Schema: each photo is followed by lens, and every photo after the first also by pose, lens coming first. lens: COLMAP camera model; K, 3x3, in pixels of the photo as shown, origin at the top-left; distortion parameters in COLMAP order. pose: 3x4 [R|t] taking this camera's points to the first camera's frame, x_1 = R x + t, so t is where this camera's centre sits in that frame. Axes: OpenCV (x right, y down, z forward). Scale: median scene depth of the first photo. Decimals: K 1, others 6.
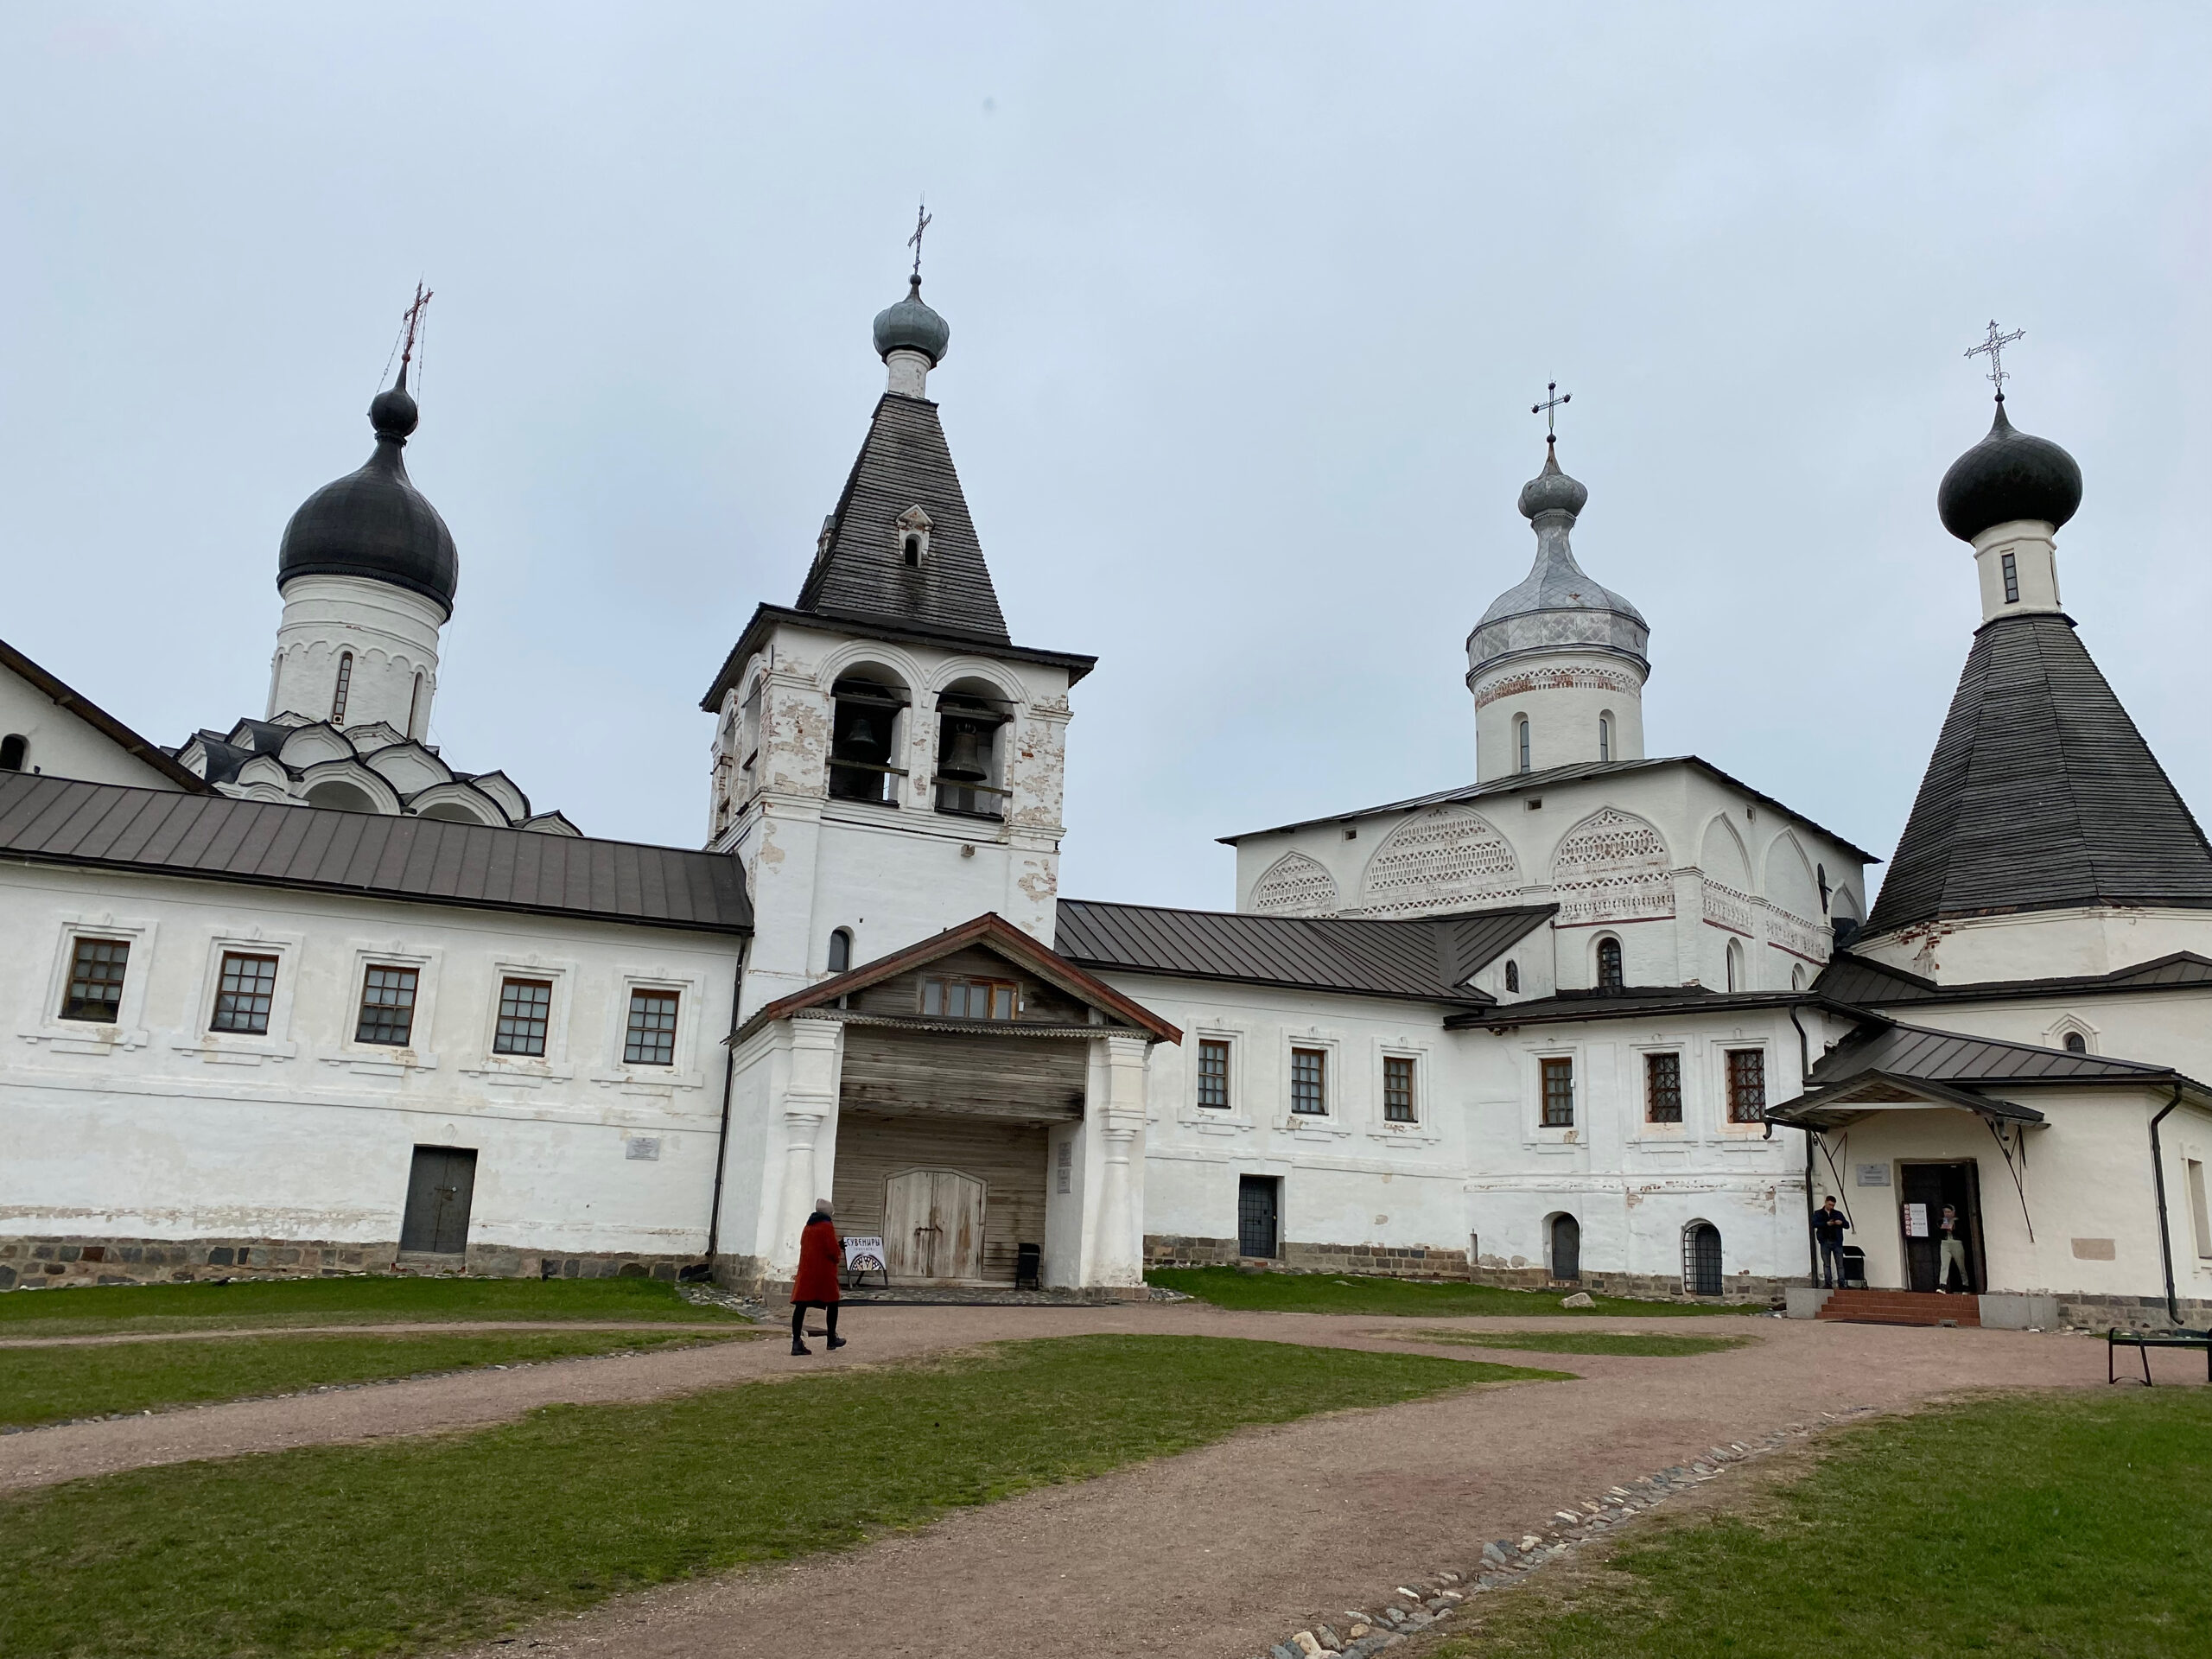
lens RADIAL K [[1665.7, 0, 1091.1], [0, 1665.7, 841.1], [0, 0, 1]] dist [0.067856, -0.123189]
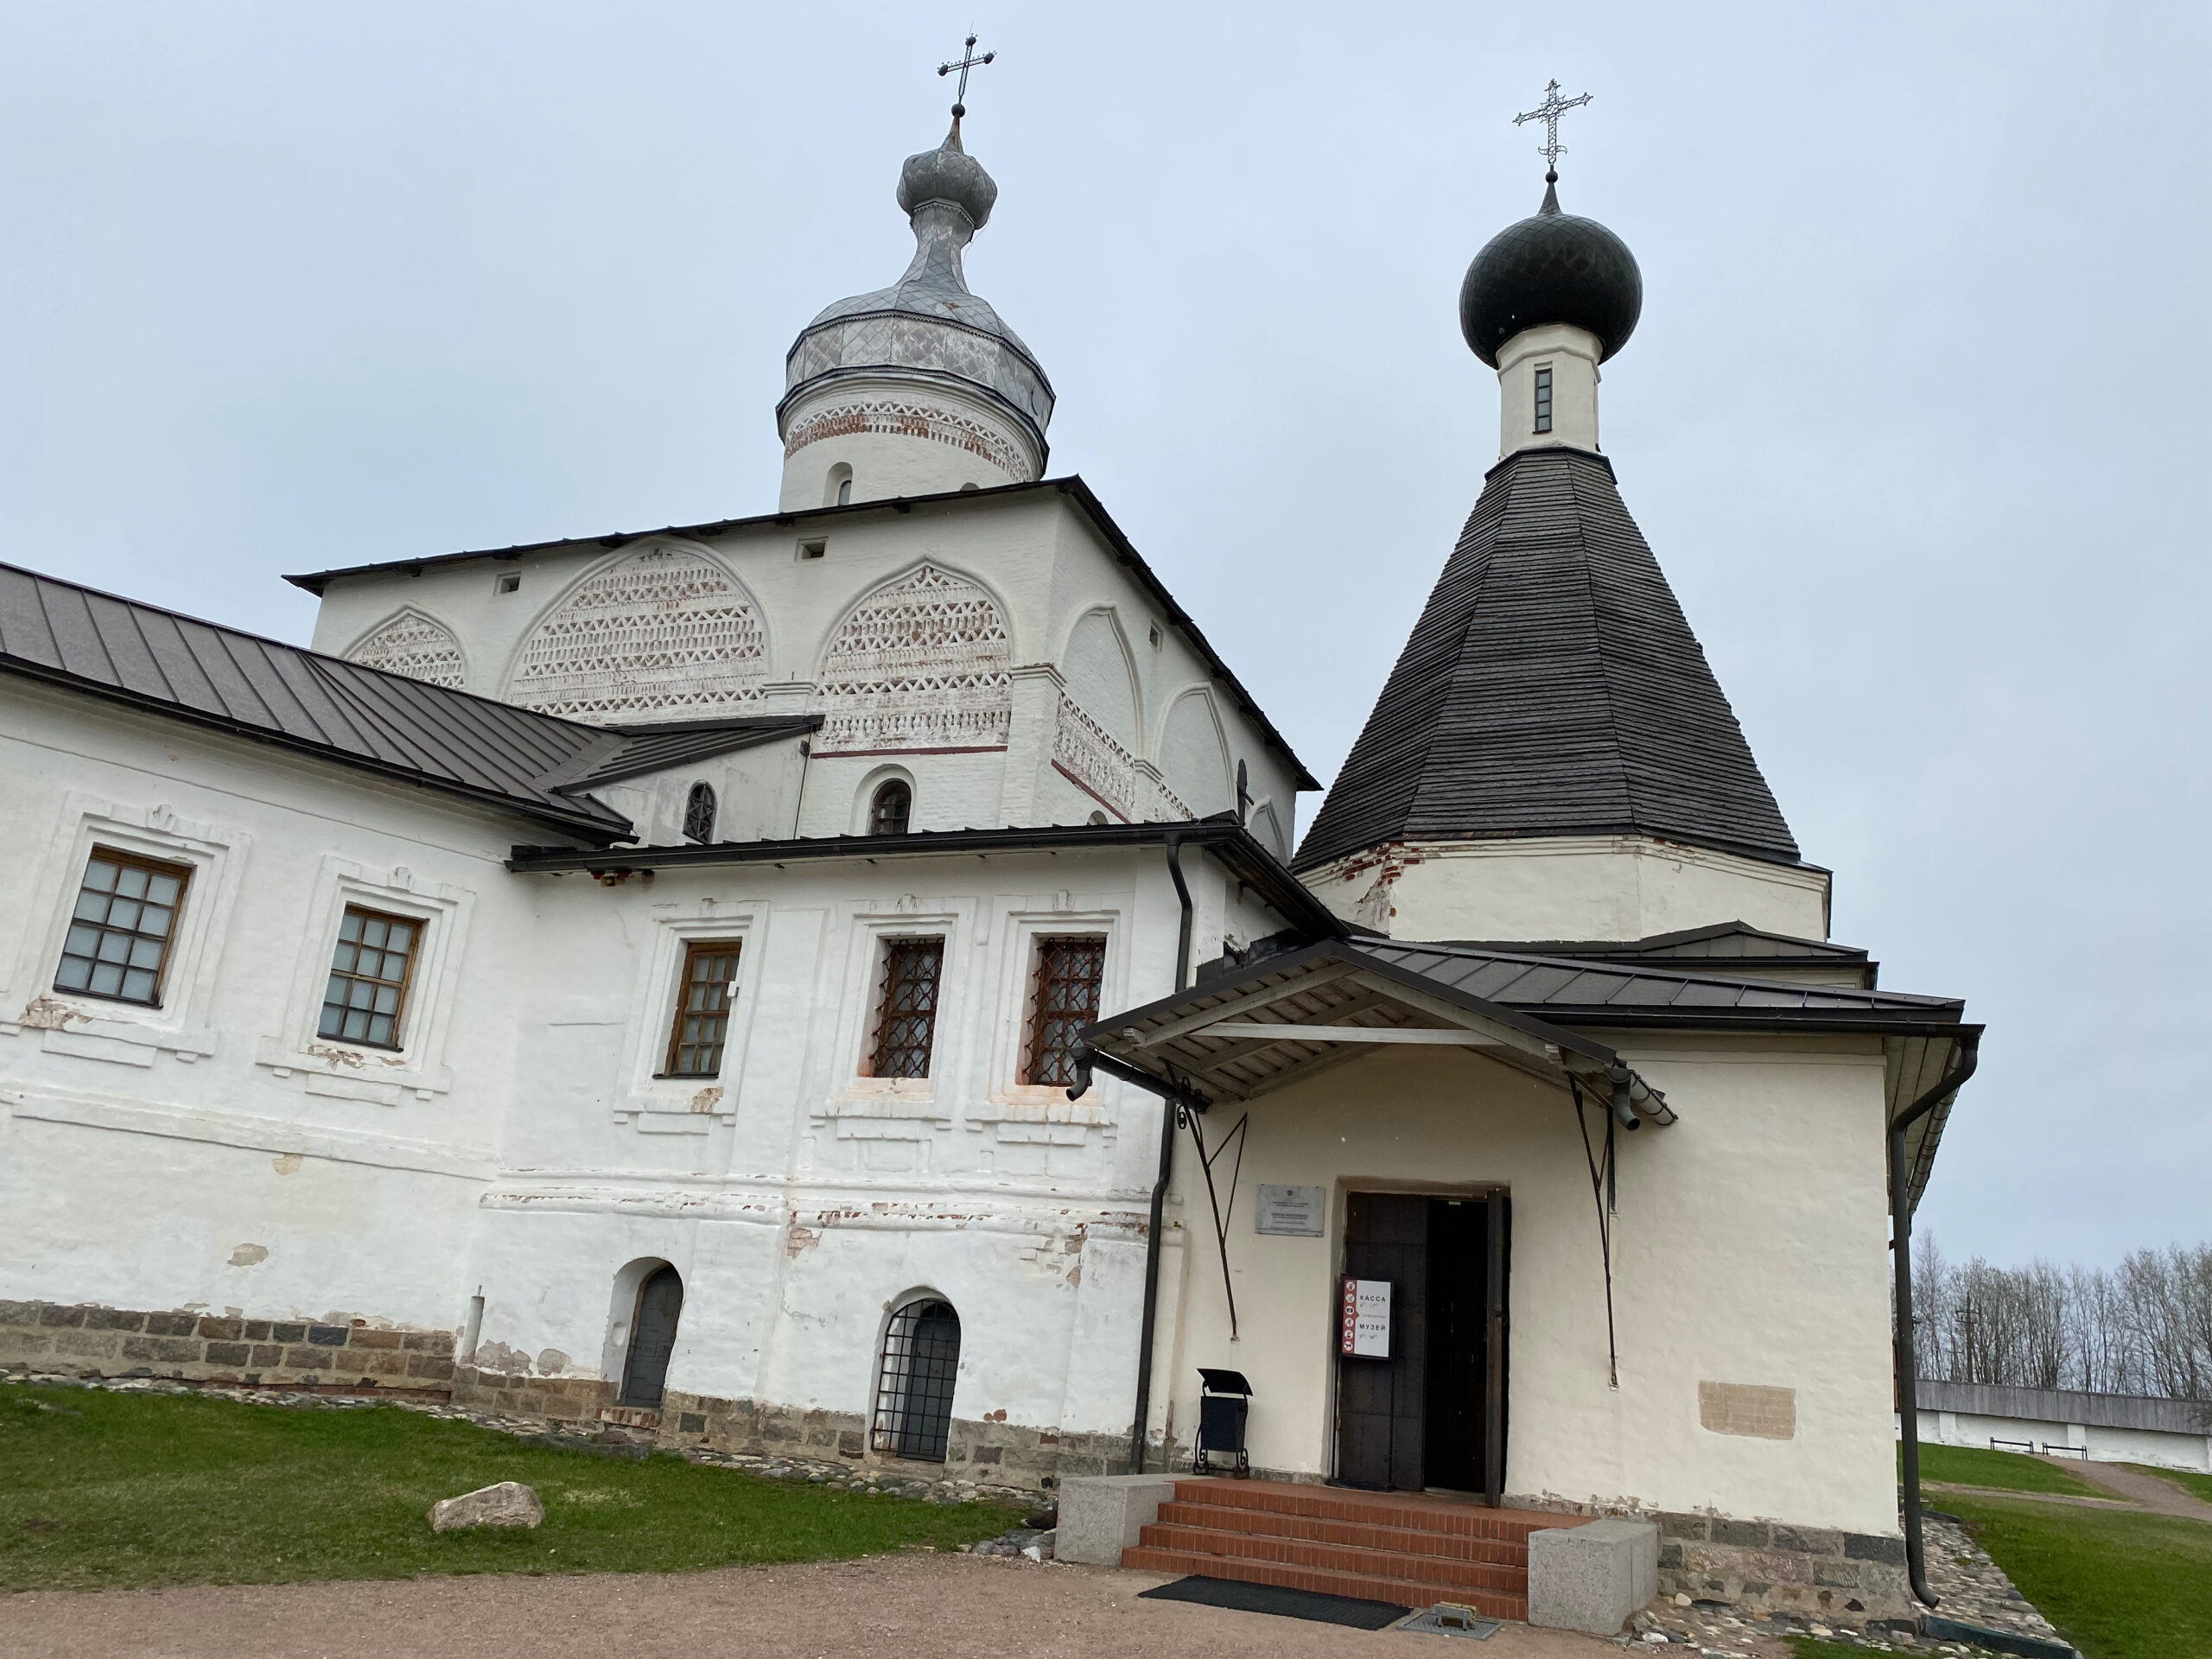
lens RADIAL K [[1640.0, 0, 1109.5], [0, 1640.0, 873.2], [0, 0, 1]] dist [0.069234, -0.128407]
pose [[0.934133, 0.138315, 0.329034, 0.230876], [-0.132771, 0.990364, -0.039378, 0.116888], [-0.331310, -0.006902, 0.943497, 0.528171]]
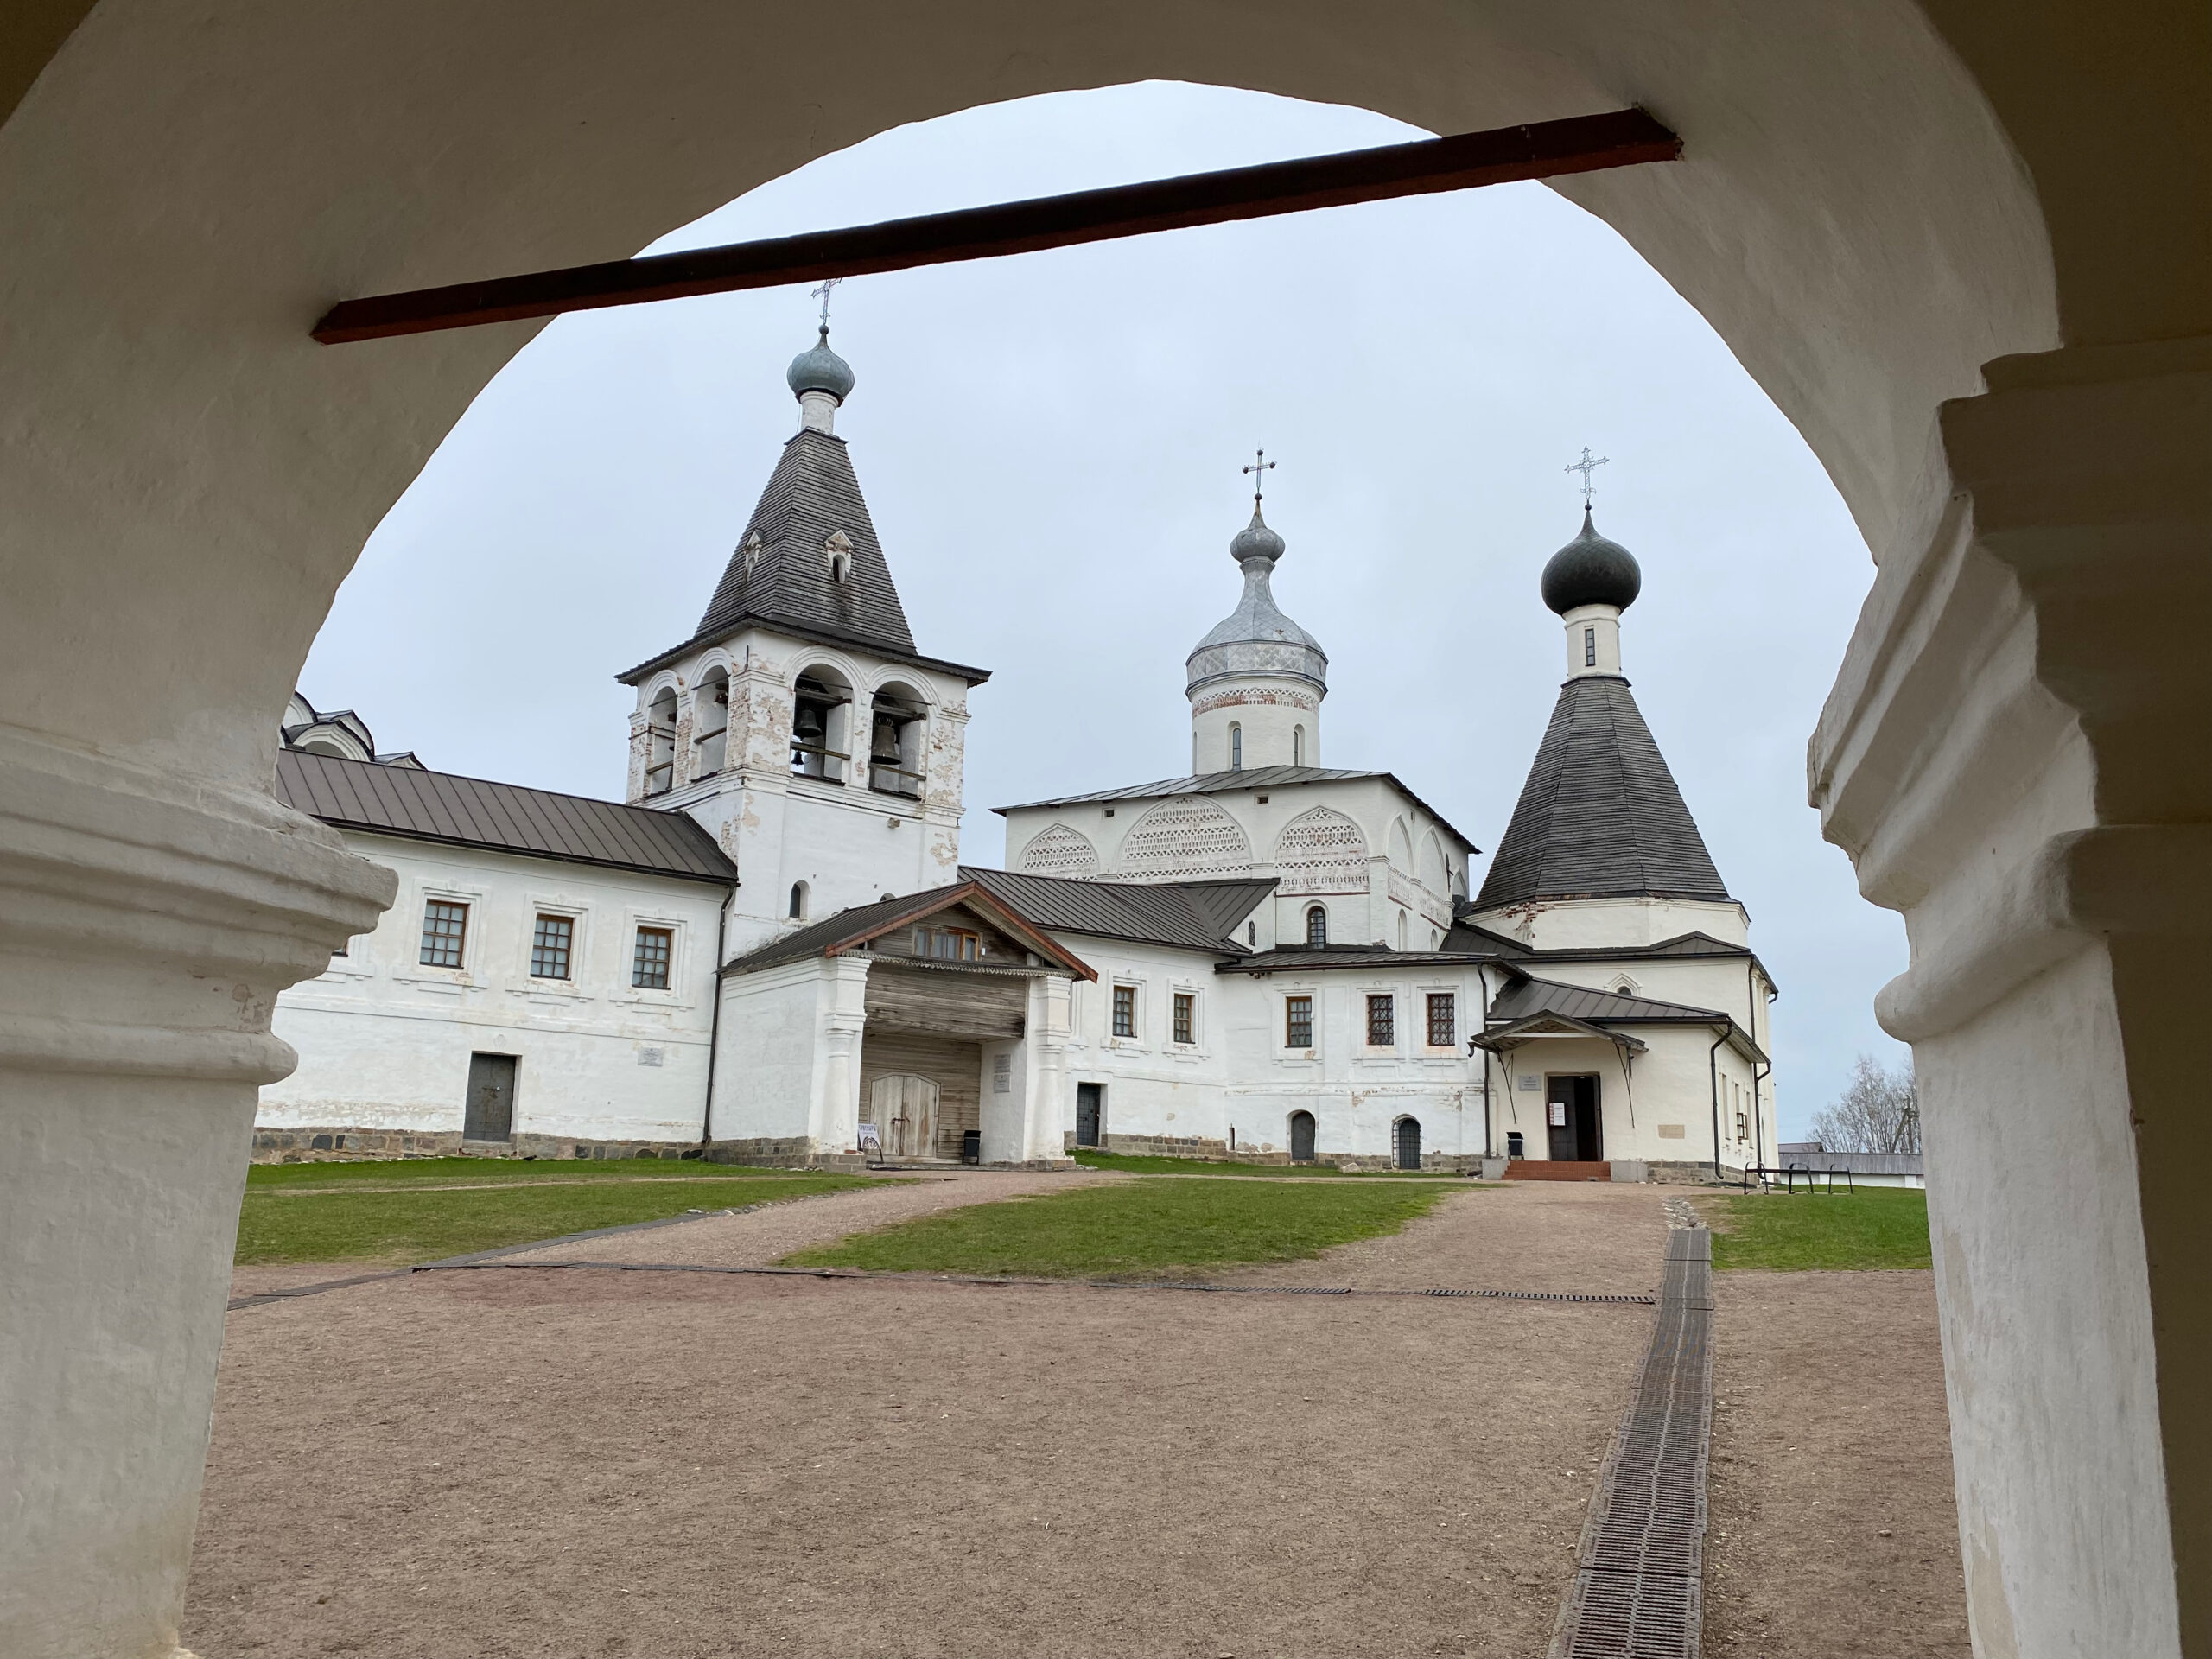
lens RADIAL K [[1630.0, 0, 1075.6], [0, 1630.0, 861.2], [0, 0, 1]] dist [0.134666, -0.379615]
pose [[0.957849, 0.043517, 0.283958, -0.274702], [-0.058033, 0.997392, 0.042906, -0.024741], [-0.281351, -0.057577, 0.957876, -0.198257]]
